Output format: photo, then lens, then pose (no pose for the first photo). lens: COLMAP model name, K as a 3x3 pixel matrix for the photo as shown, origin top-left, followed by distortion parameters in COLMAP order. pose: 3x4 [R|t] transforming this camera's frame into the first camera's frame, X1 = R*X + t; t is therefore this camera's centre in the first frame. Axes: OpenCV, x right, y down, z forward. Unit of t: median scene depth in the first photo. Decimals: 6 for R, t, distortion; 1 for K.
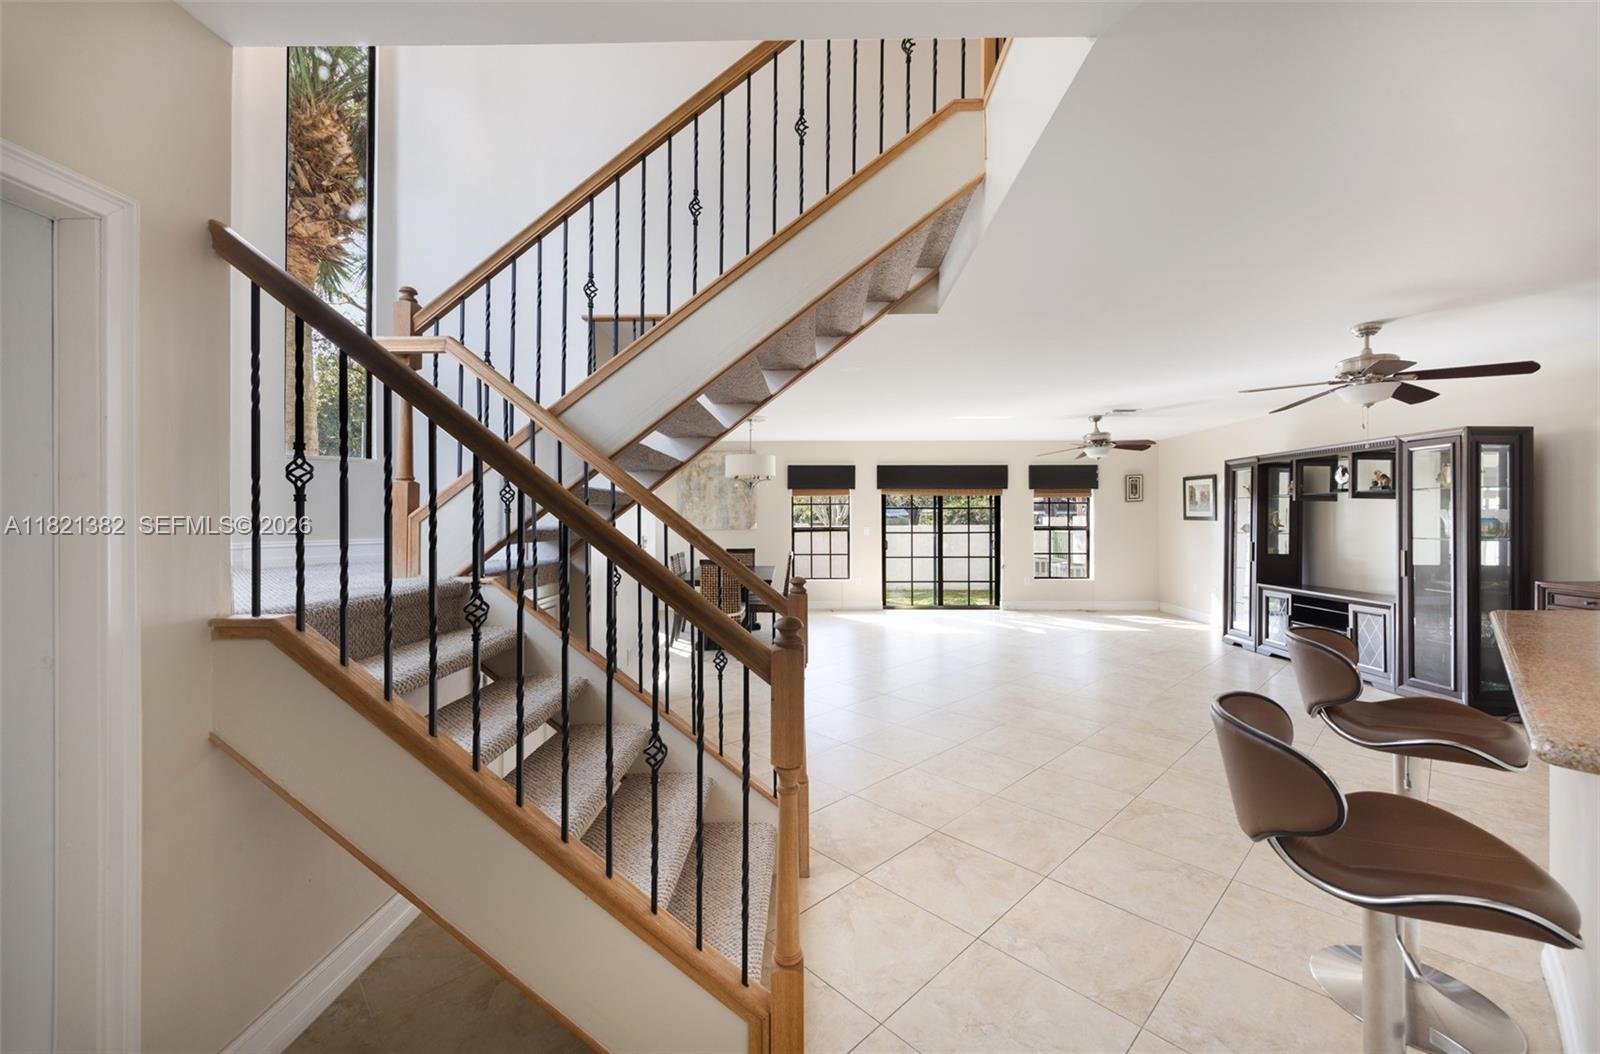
lens RADIAL K [[626.1, 0, 807.1], [0, 626.1, 520.7], [0, 0, 1]] dist [0.015737, 0.000142]
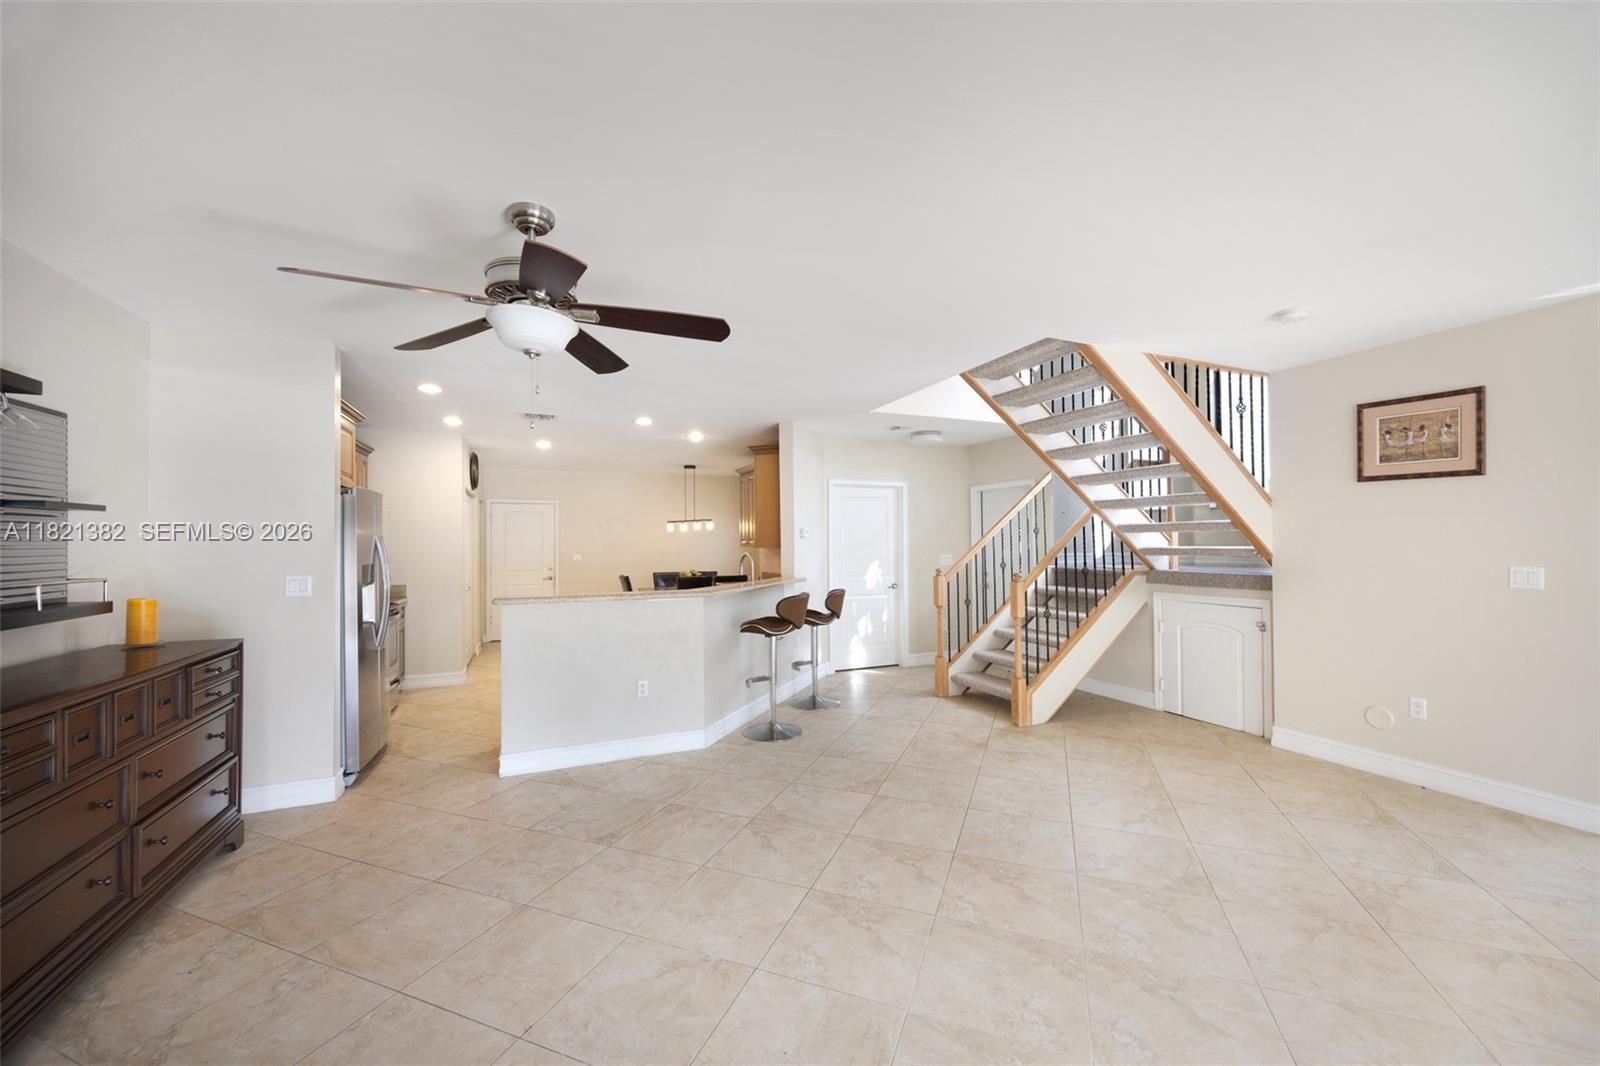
lens RADIAL K [[621.8, 0, 800.5], [0, 621.8, 534.4], [0, 0, 1]] dist [-0.004669, -0.000723]
pose [[-0.913633, -0.001684, -0.406537, 1.190529], [0.004859, 0.999875, -0.015062, -0.004889], [0.406512, -0.015736, -0.913510, 2.136645]]
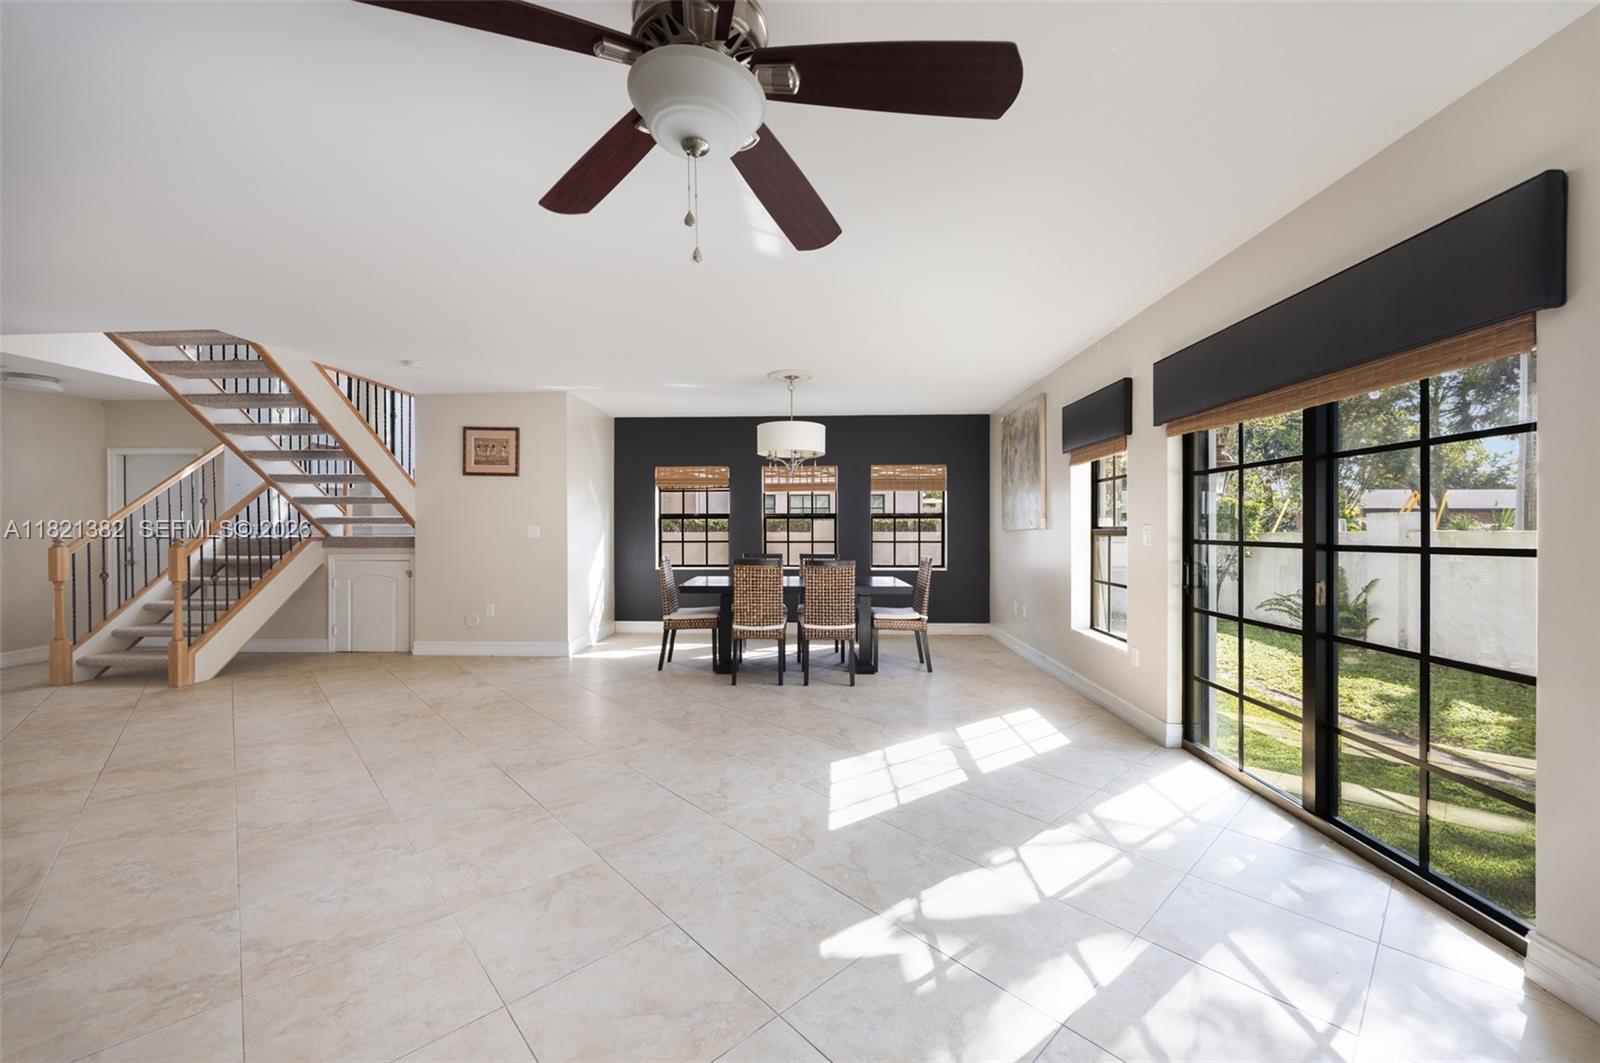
lens RADIAL K [[621.8, 0, 799.9], [0, 621.8, 526.6], [0, 0, 1]] dist [-0.004669, -0.000723]
pose [[-0.026341, -0.003792, -0.999646, 1.629892], [0.000625, 0.999993, -0.003809, 0.050837], [0.999653, -0.000725, -0.026339, 2.597517]]
